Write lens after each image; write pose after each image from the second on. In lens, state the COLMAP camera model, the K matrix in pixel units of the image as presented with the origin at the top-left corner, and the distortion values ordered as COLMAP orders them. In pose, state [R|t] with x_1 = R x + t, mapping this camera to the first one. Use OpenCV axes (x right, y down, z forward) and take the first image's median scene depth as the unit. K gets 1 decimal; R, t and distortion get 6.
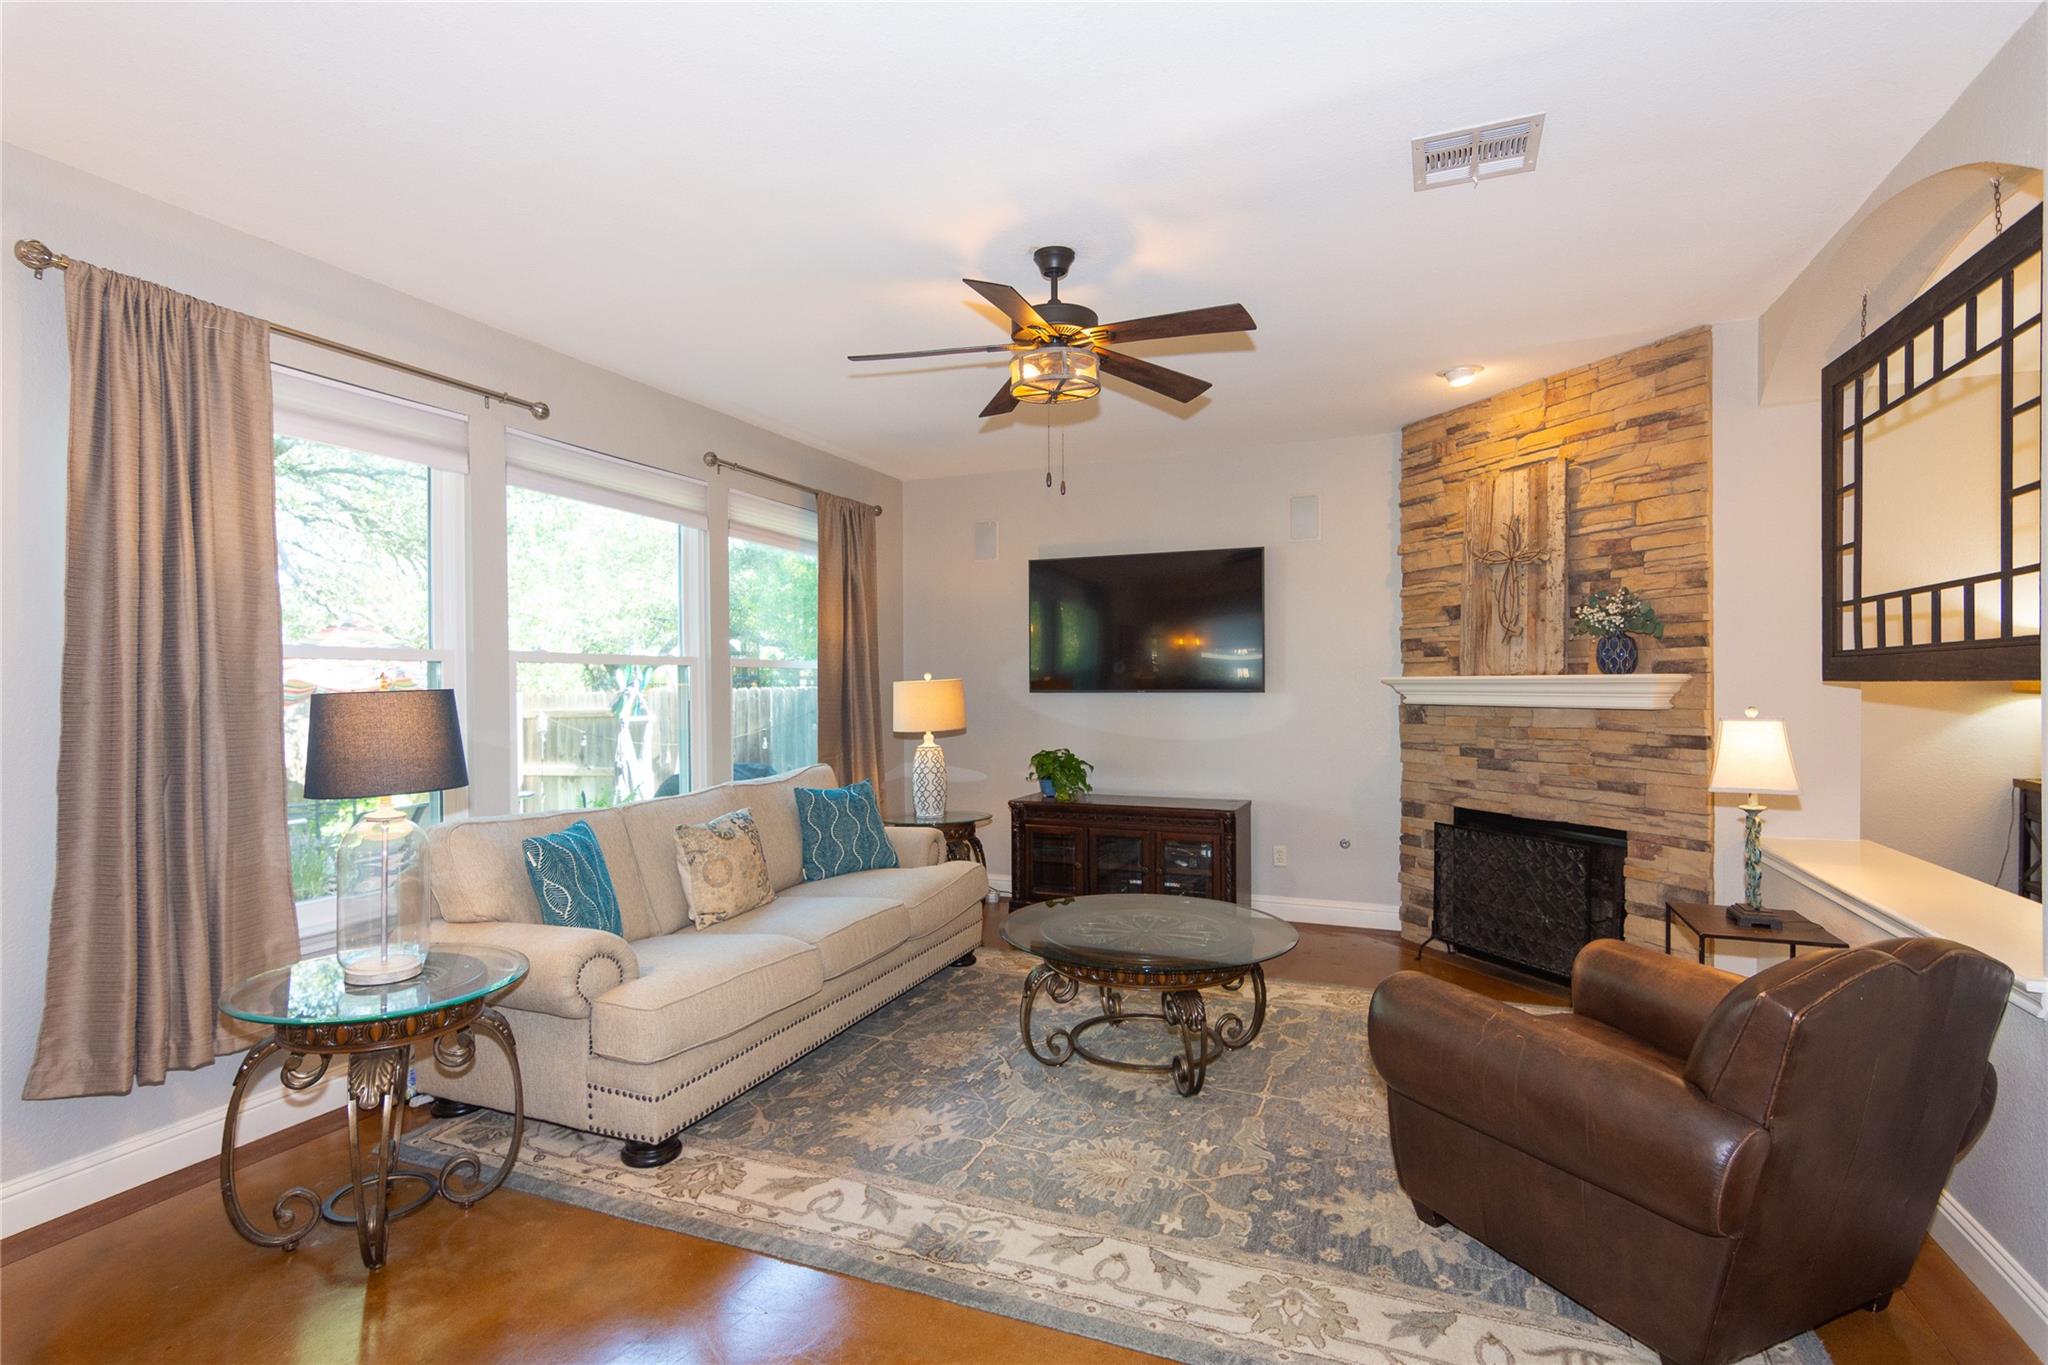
lens RADIAL K [[999.8, 0, 1022.2], [0, 999.8, 687.1], [0, 0, 1]] dist [-0.002003, 0.001890]
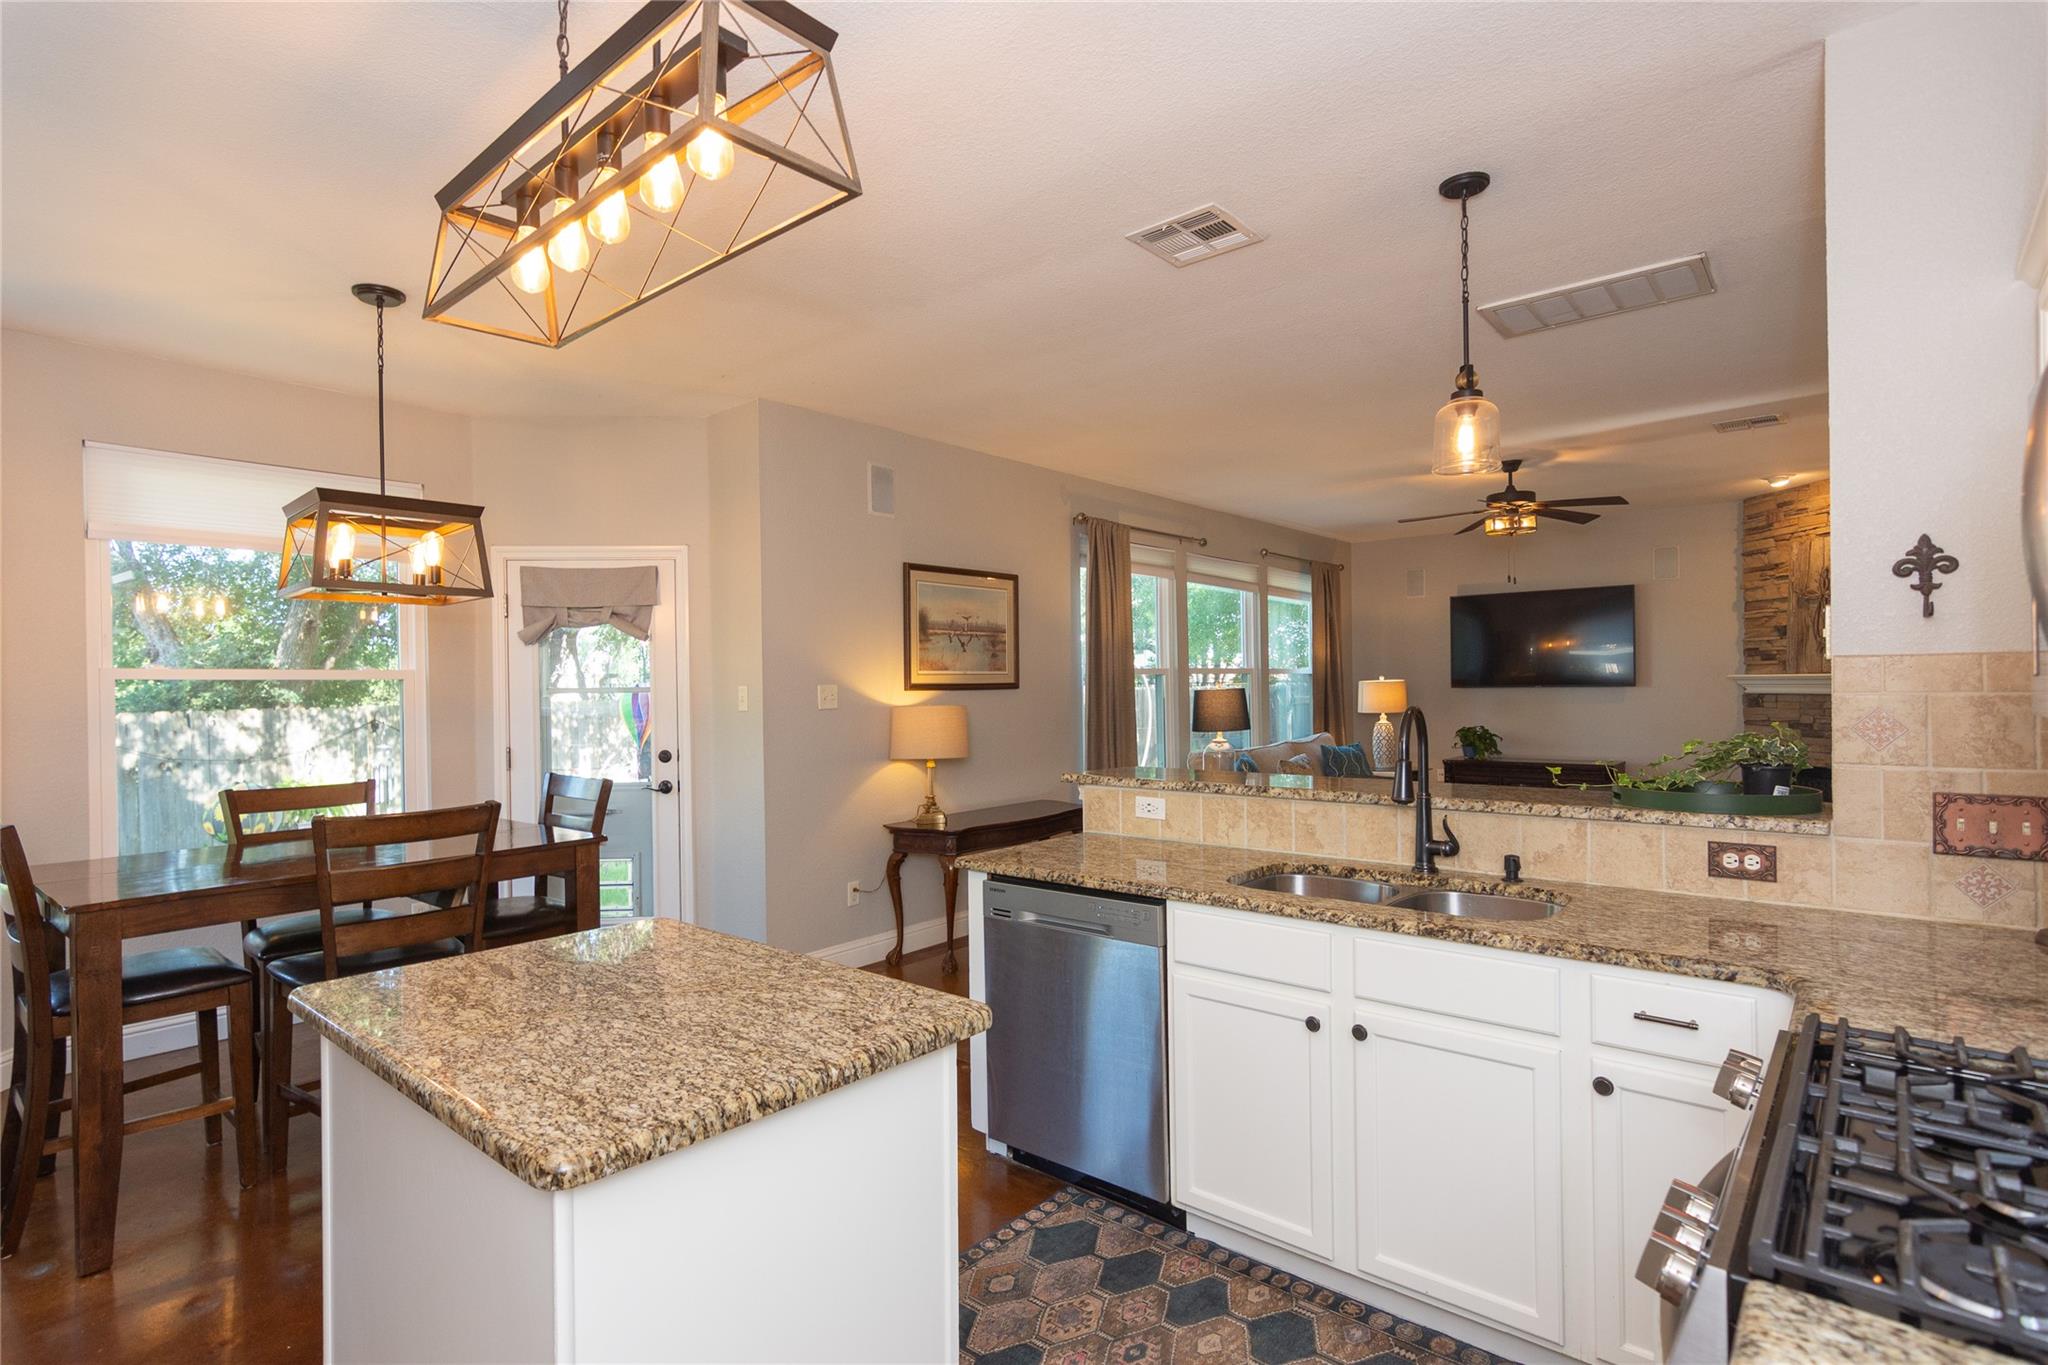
lens RADIAL K [[999.8, 0, 1020.0], [0, 999.8, 687.0], [0, 0, 1]] dist [-0.002003, 0.001890]
pose [[0.950840, -0.007552, -0.309590, -0.195299], [0.008115, 0.999967, 0.000530, -0.001912], [0.309576, -0.003017, 0.950870, -0.813080]]
